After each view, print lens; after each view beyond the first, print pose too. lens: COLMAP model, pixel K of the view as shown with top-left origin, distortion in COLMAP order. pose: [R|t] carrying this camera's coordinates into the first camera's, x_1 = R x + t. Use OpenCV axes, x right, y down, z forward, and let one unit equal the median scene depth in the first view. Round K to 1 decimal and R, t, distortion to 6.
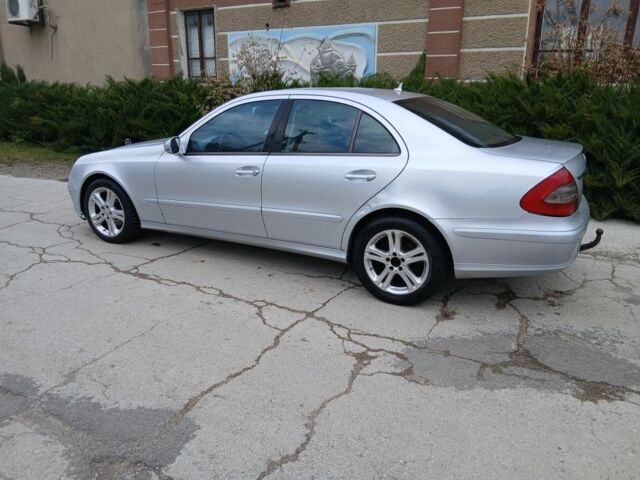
lens RADIAL K [[482.4, 0, 320.0], [0, 482.4, 240.0], [0, 0, 1]] dist [0.086494, -0.147570]
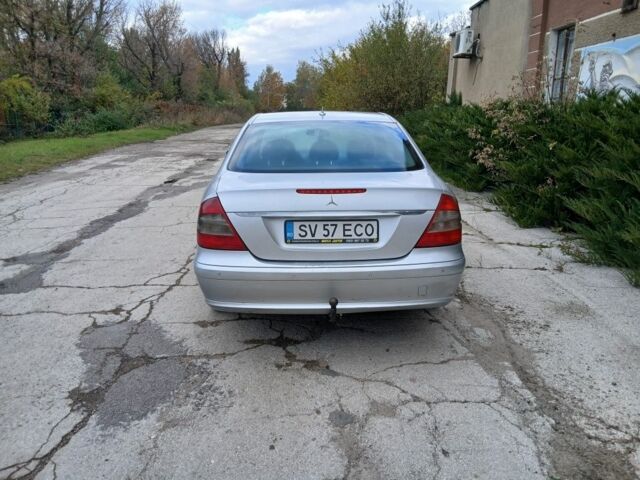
lens RADIAL K [[487.5, 0, 327.4], [0, 487.5, 240.2], [0, 0, 1]] dist [0.051901, -0.078635]
pose [[0.495321, 0.214283, -0.841867, 1.030161], [-0.250834, 0.963101, 0.097561, -0.156060], [0.831709, 0.162845, 0.530793, 0.512439]]
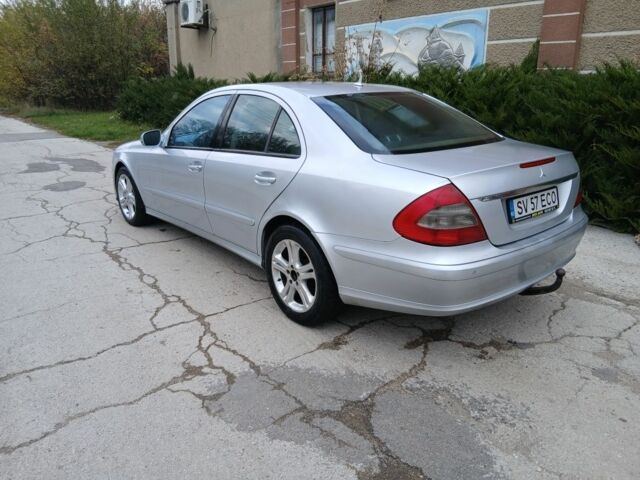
lens RADIAL K [[482.4, 0, 320.0], [0, 482.4, 240.0], [0, 0, 1]] dist [0.086494, -0.147570]
pose [[0.924577, 0.108177, -0.365314, 0.439808], [-0.104393, 0.994079, 0.030158, -0.044448], [0.366413, 0.010253, 0.930396, 0.149612]]
